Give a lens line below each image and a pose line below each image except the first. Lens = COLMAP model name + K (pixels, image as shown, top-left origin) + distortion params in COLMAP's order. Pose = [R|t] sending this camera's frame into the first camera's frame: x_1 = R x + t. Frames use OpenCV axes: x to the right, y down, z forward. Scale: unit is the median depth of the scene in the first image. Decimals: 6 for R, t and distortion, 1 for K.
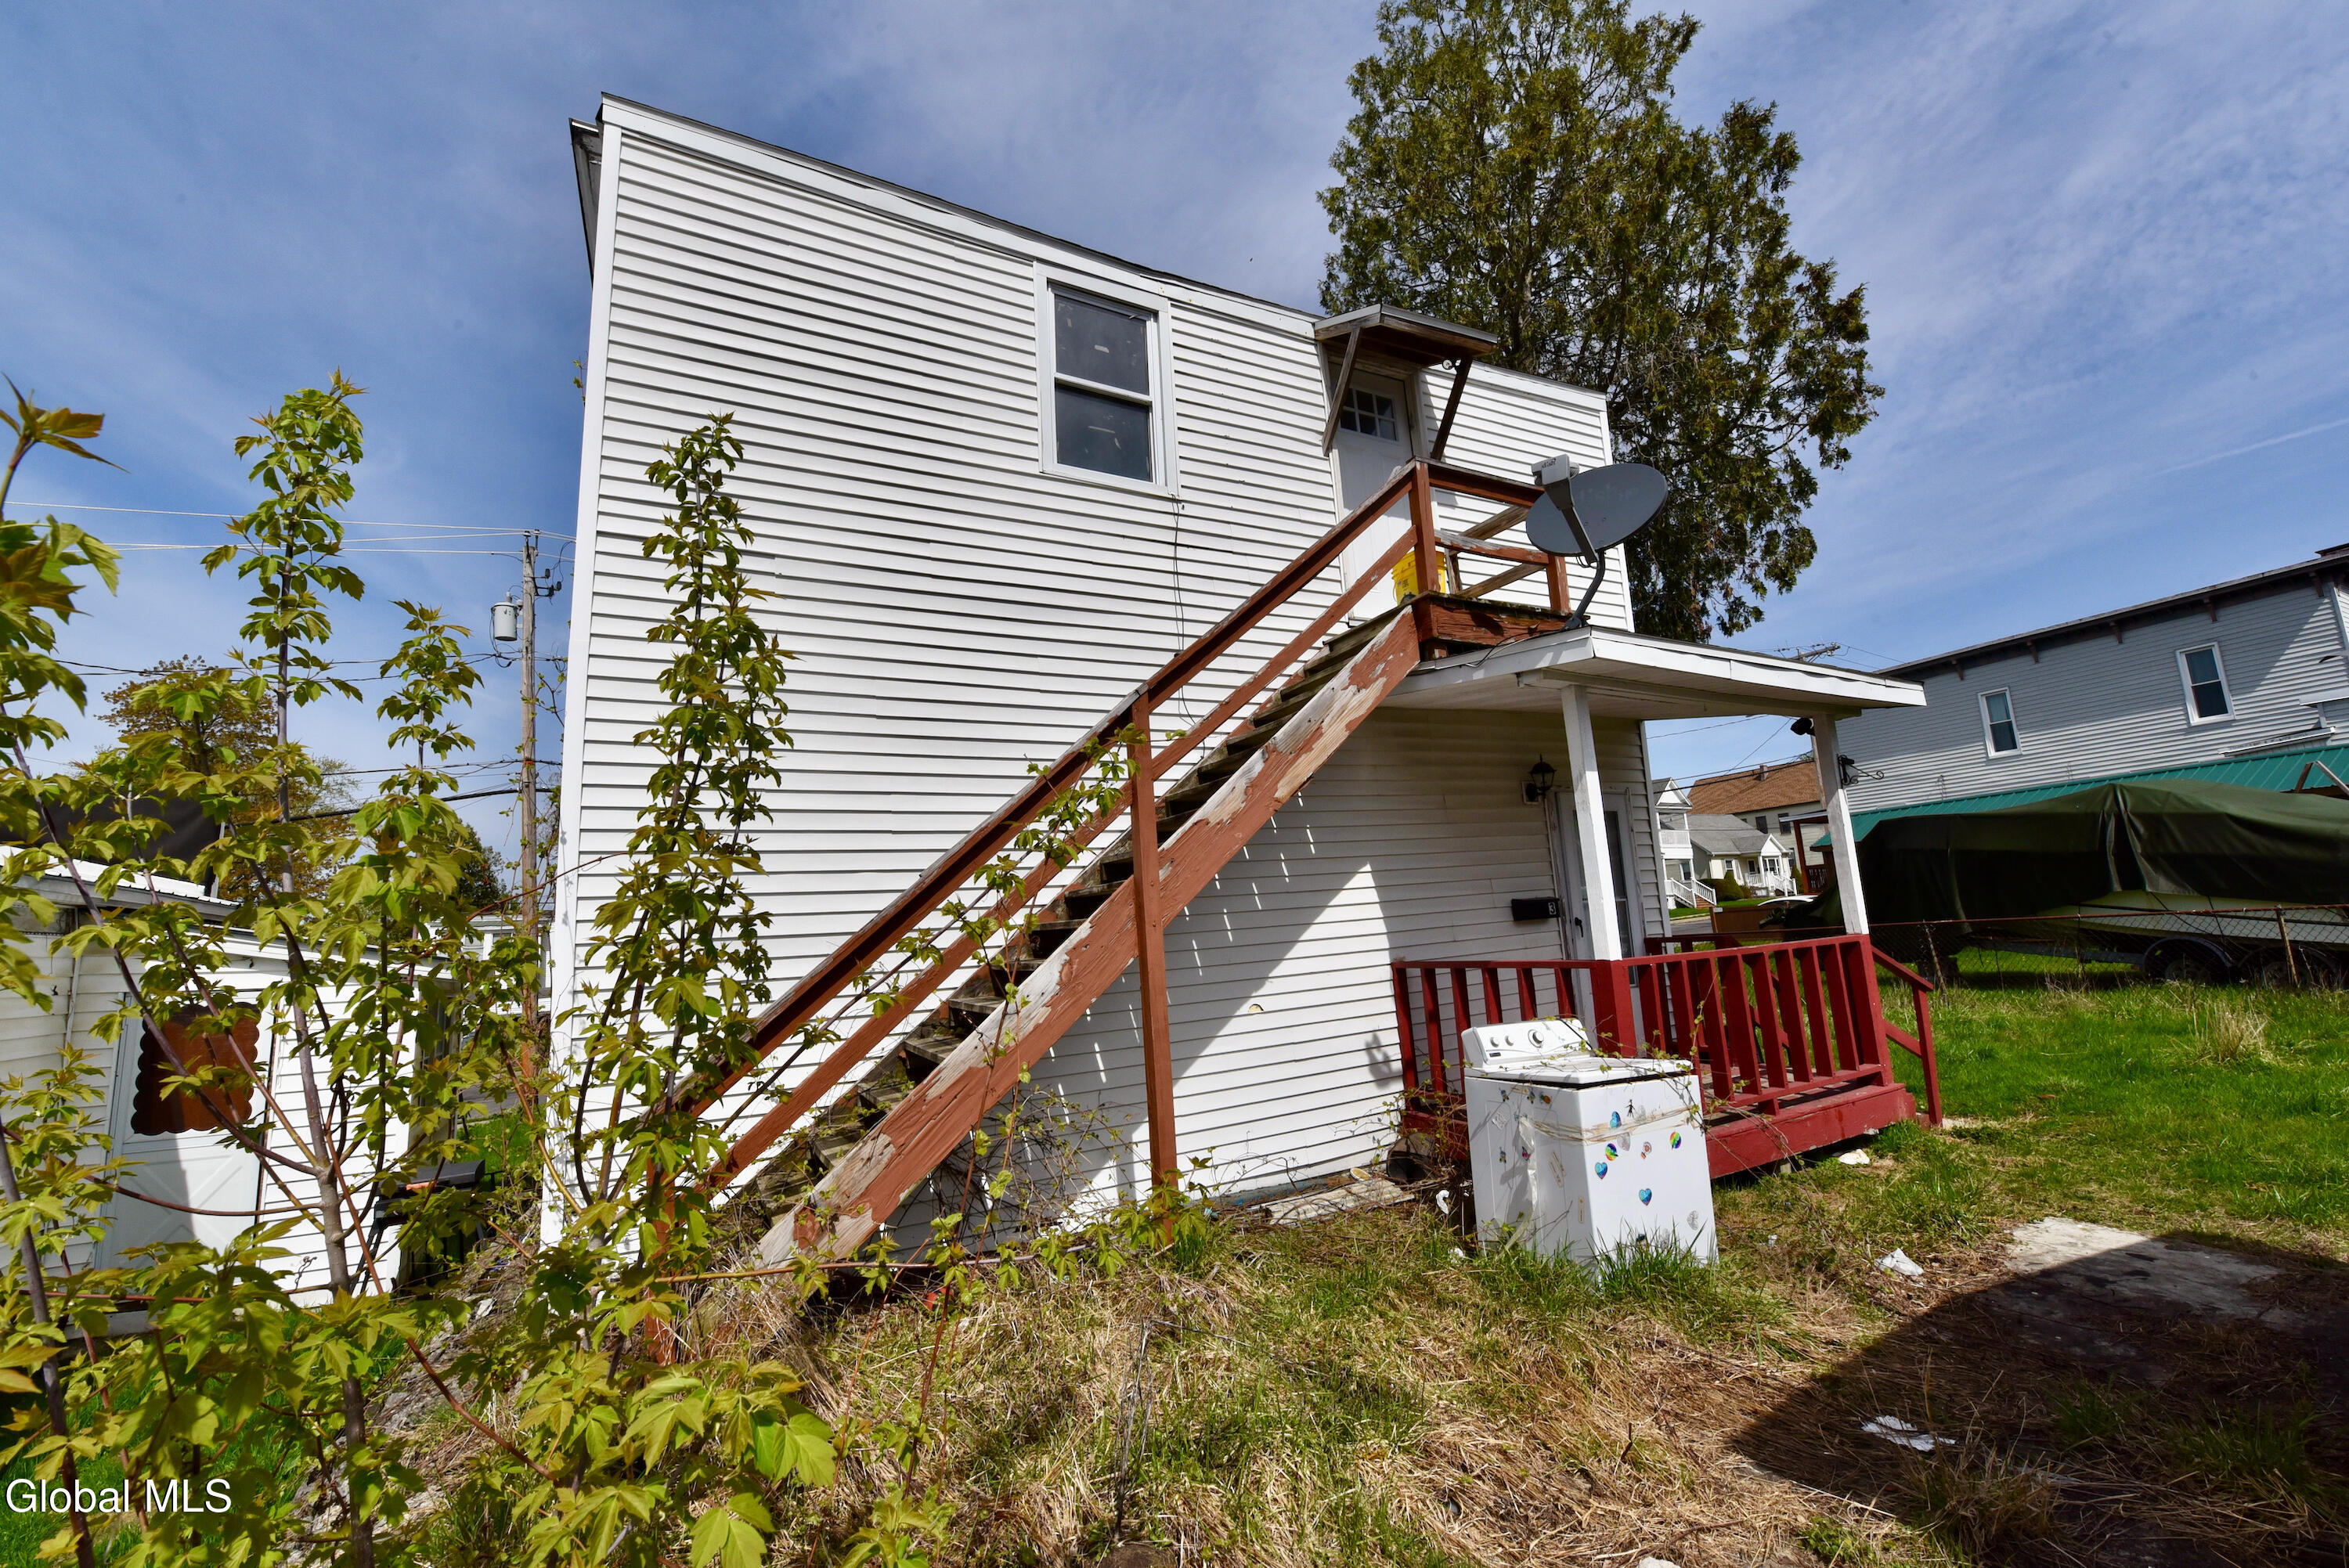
lens RADIAL K [[963.3, 0, 1174.5], [0, 963.3, 784.0], [0, 0, 1]] dist [-0.017475, 0.000169]
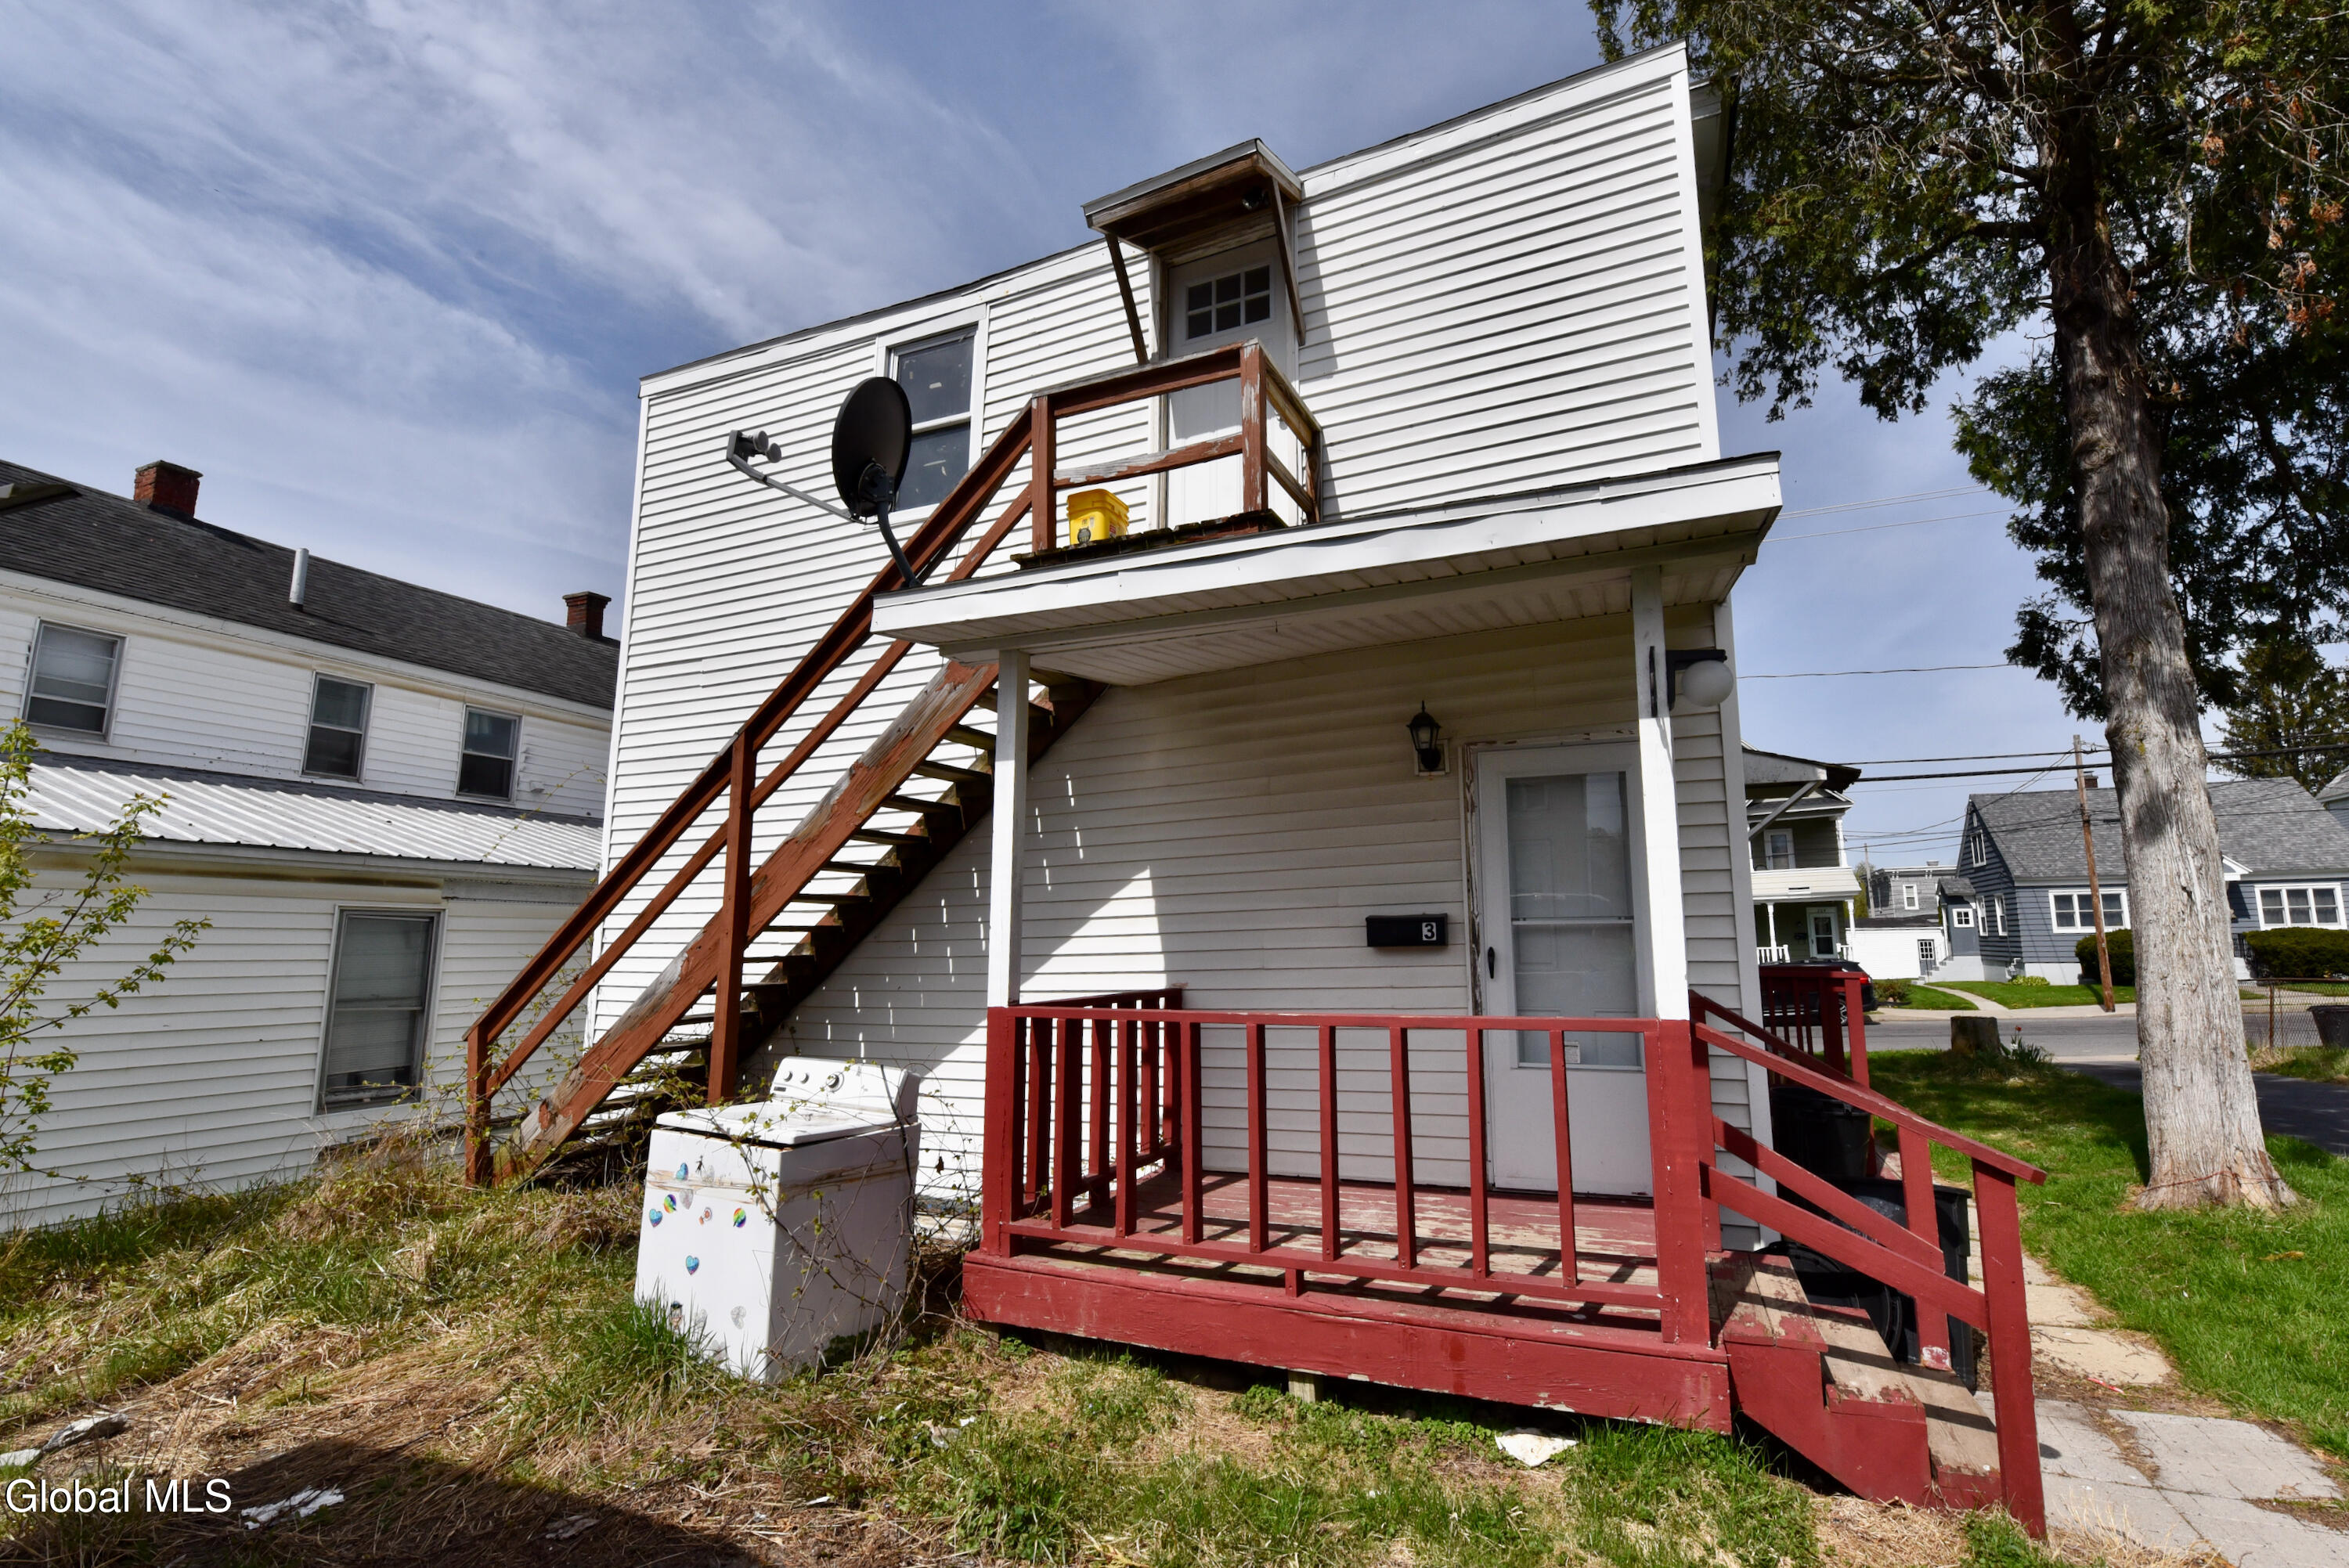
lens RADIAL K [[1013.3, 0, 1216.2], [0, 1013.3, 800.7], [0, 0, 1]] dist [-0.008110, -0.004663]
pose [[0.627538, -0.055557, -0.776601, 1.072174], [0.092089, 0.995746, 0.003179, 0.029819], [0.773120, -0.073511, 0.629985, 0.565063]]
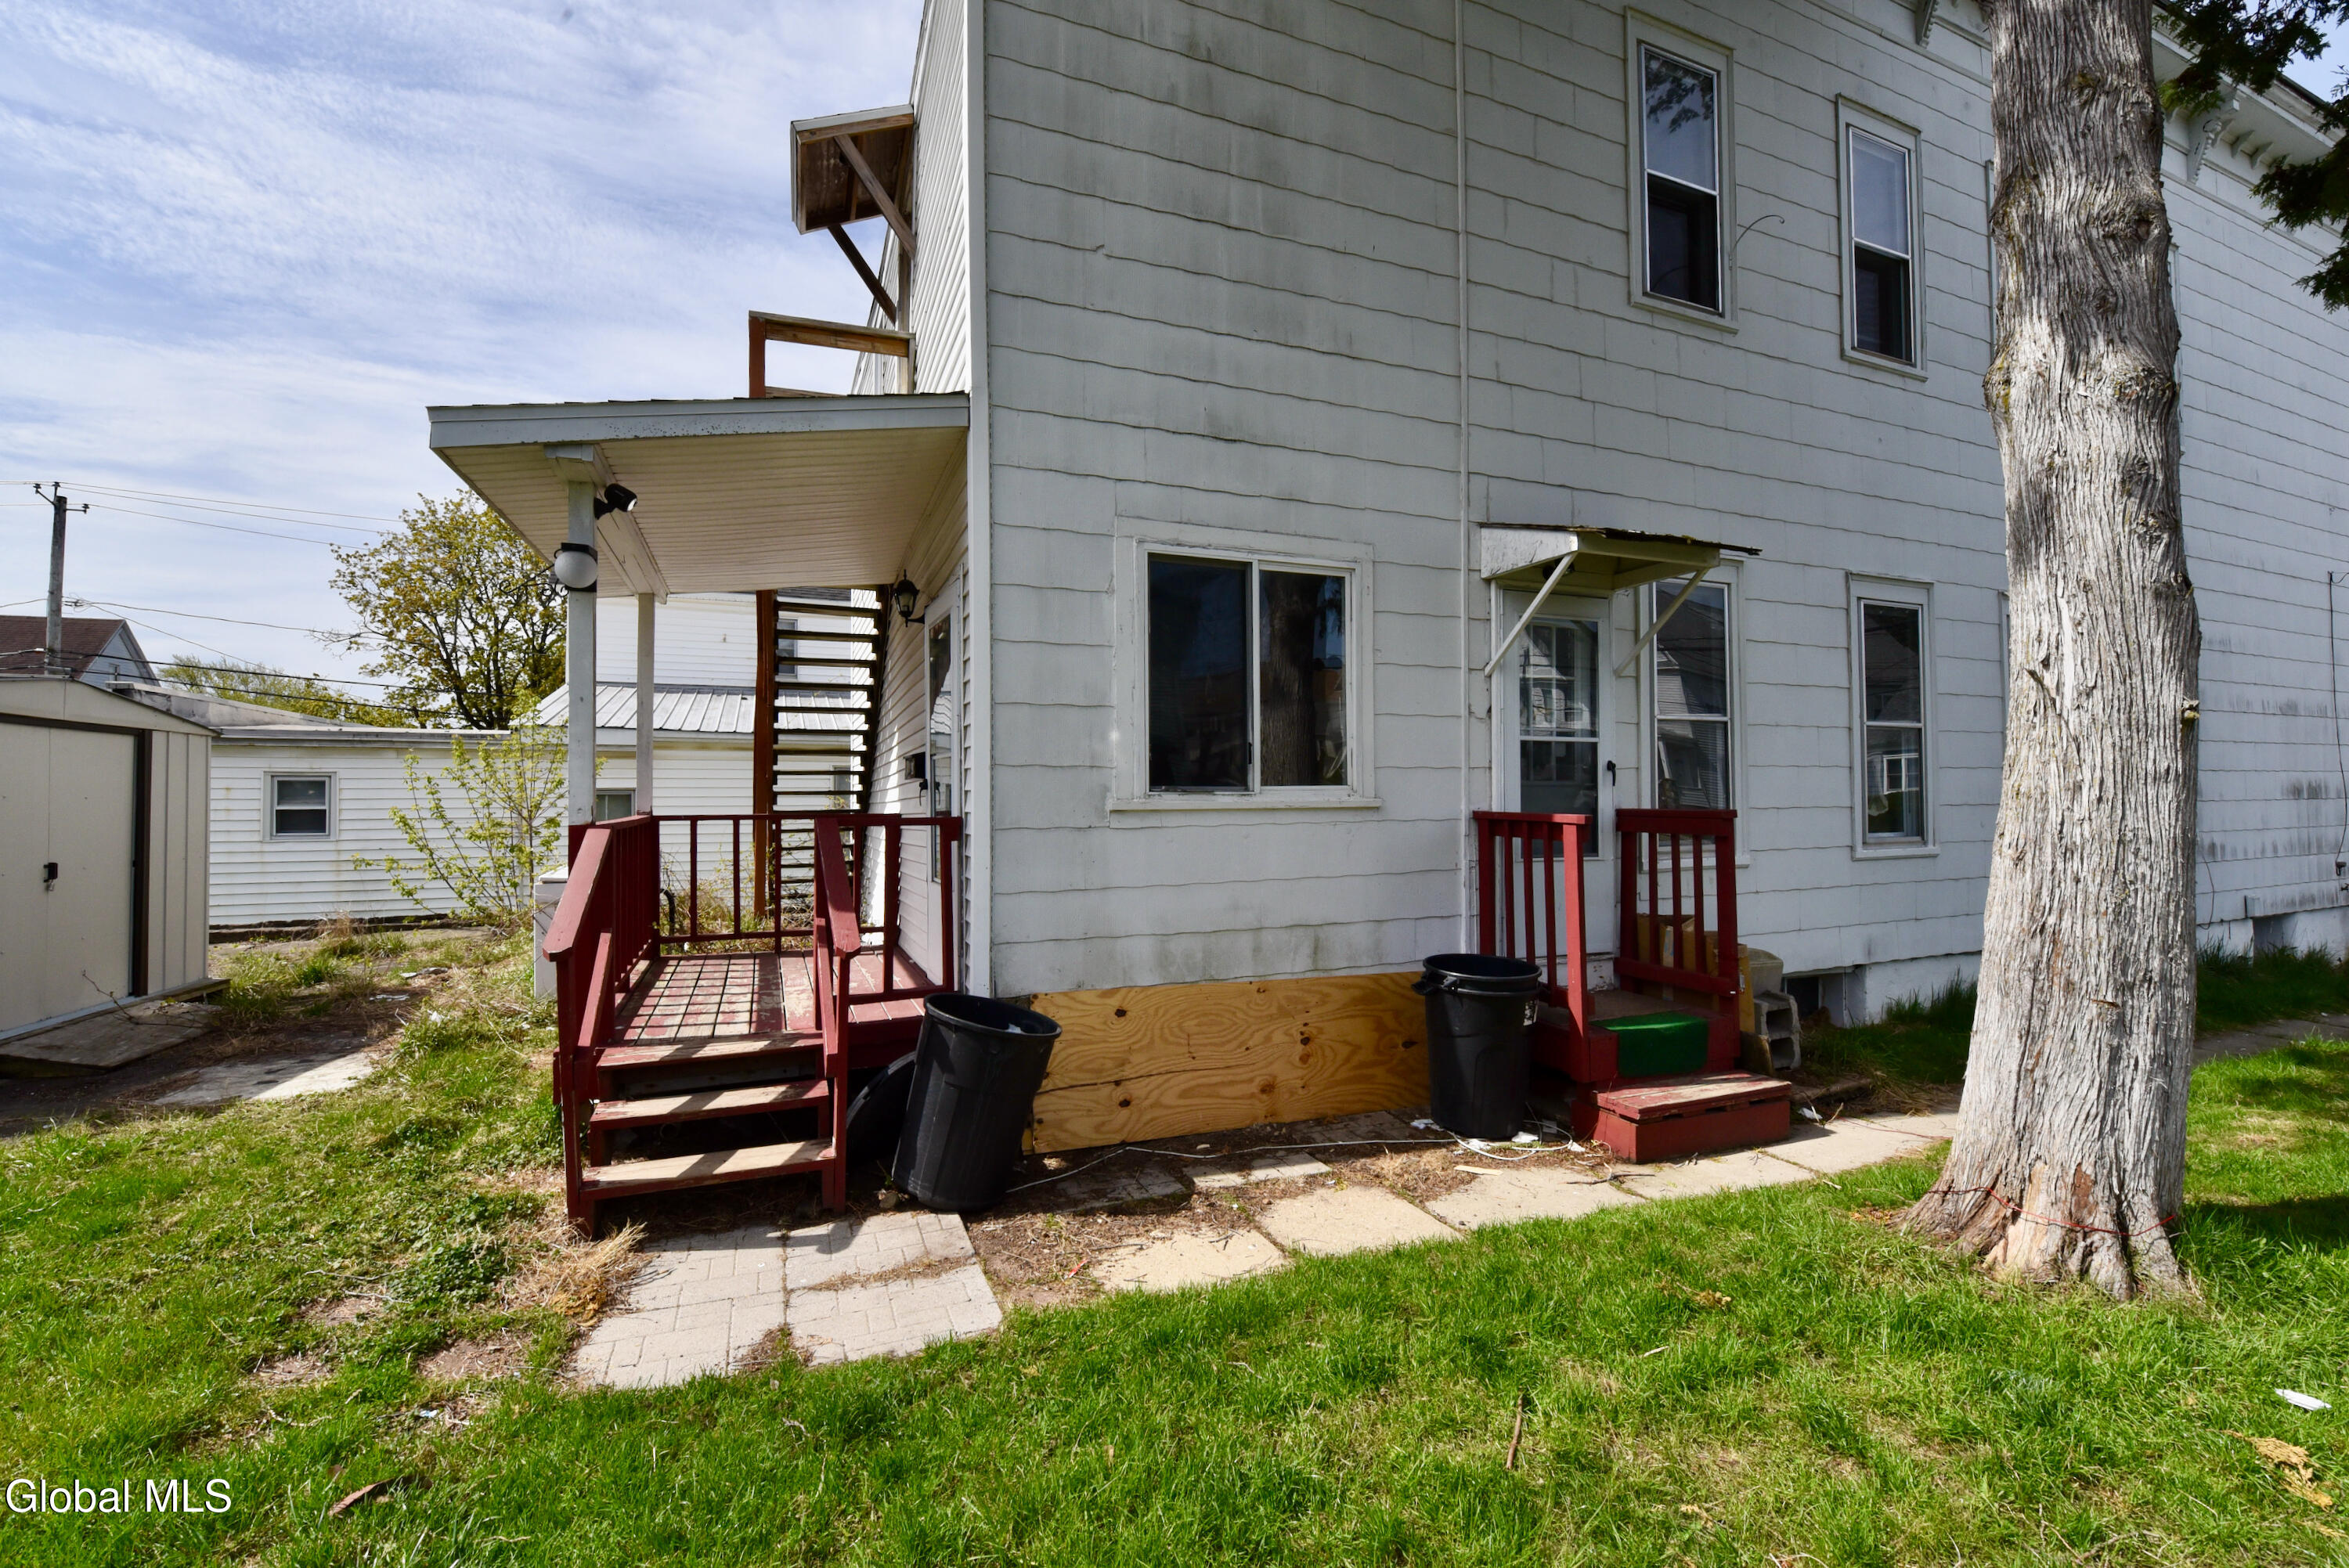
lens RADIAL K [[963.3, 0, 1174.5], [0, 963.3, 784.0], [0, 0, 1]] dist [-0.017475, 0.000169]
pose [[-0.099557, 0.044064, -0.994056, 1.470264], [0.165616, 0.985818, 0.027112, 0.201089], [0.981152, -0.161932, -0.105443, 1.641590]]
